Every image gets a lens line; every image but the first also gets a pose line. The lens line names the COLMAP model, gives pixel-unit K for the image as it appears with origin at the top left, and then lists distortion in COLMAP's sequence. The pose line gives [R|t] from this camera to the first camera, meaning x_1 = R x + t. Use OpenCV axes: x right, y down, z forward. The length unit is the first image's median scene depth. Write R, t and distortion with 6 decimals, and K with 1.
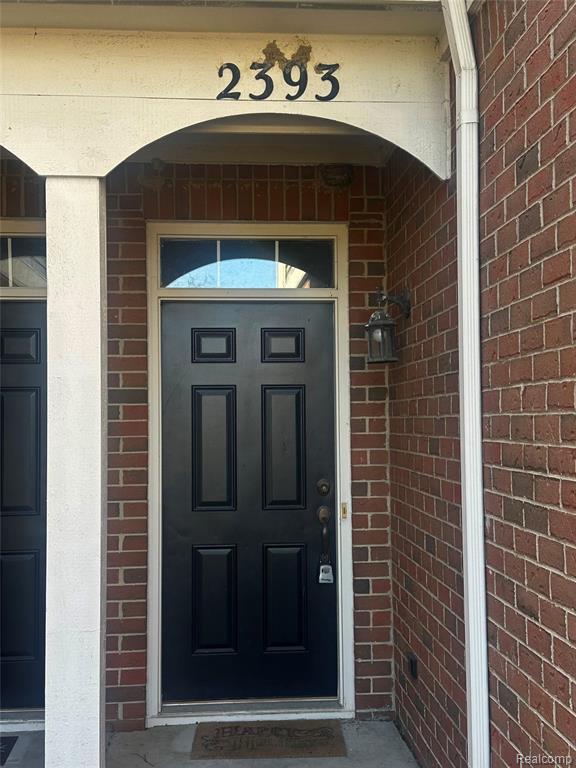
lens RADIAL K [[961.1, 0, 289.3], [0, 961.1, 383.8], [0, 0, 1]] dist [0.123240, 0.000000]
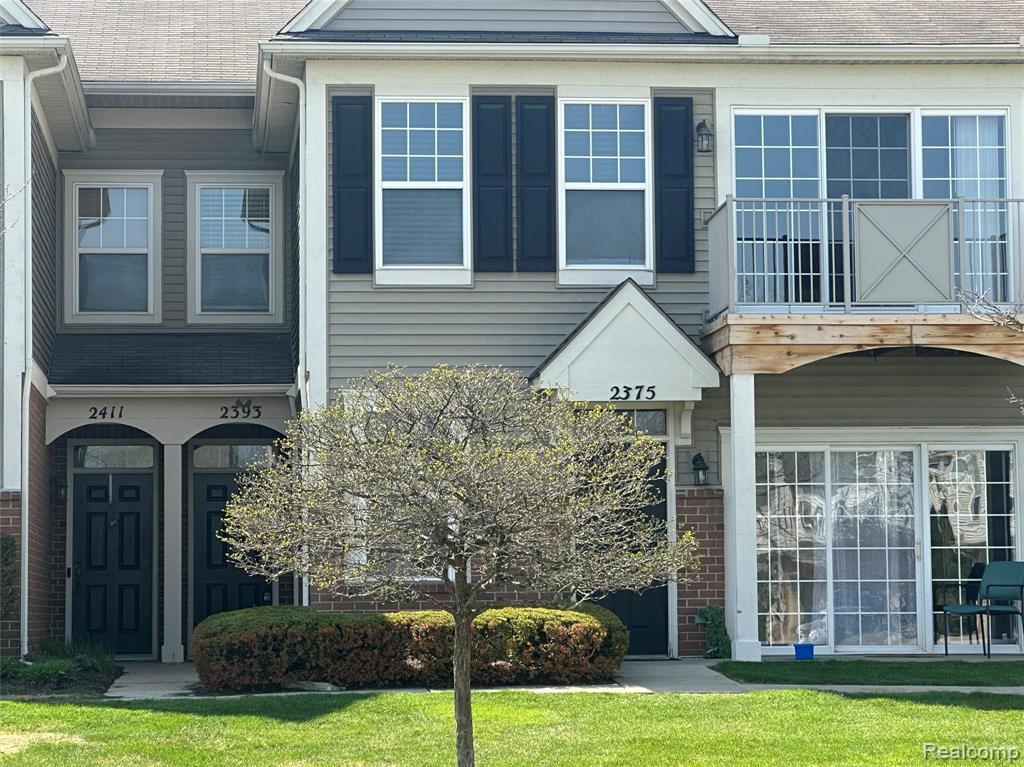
lens RADIAL K [[2881.7, 0, 512.0], [0, 2881.7, 377.7], [0, 0, 1]] dist [0.047130, 0.000000]
pose [[0.999454, 0.004725, 0.032703, 0.391252], [-0.003400, 0.999175, -0.040481, -0.040637], [-0.032868, 0.040348, 0.998645, -5.802383]]
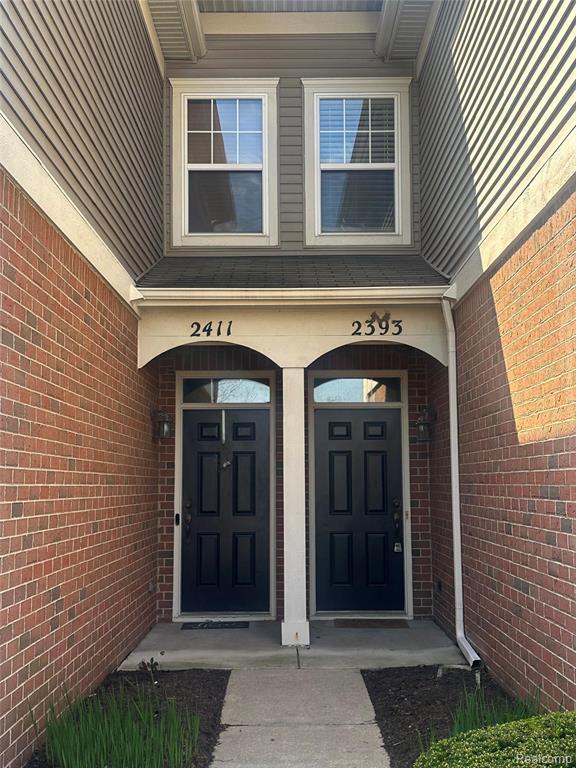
lens RADIAL K [[961.1, 0, 289.3], [0, 961.1, 381.1], [0, 0, 1]] dist [0.123240, 0.000000]
pose [[0.997433, -0.003280, -0.071525, -0.041886], [-0.001343, 0.997918, -0.064484, -0.014653], [0.071588, 0.064415, 0.995352, -1.023875]]
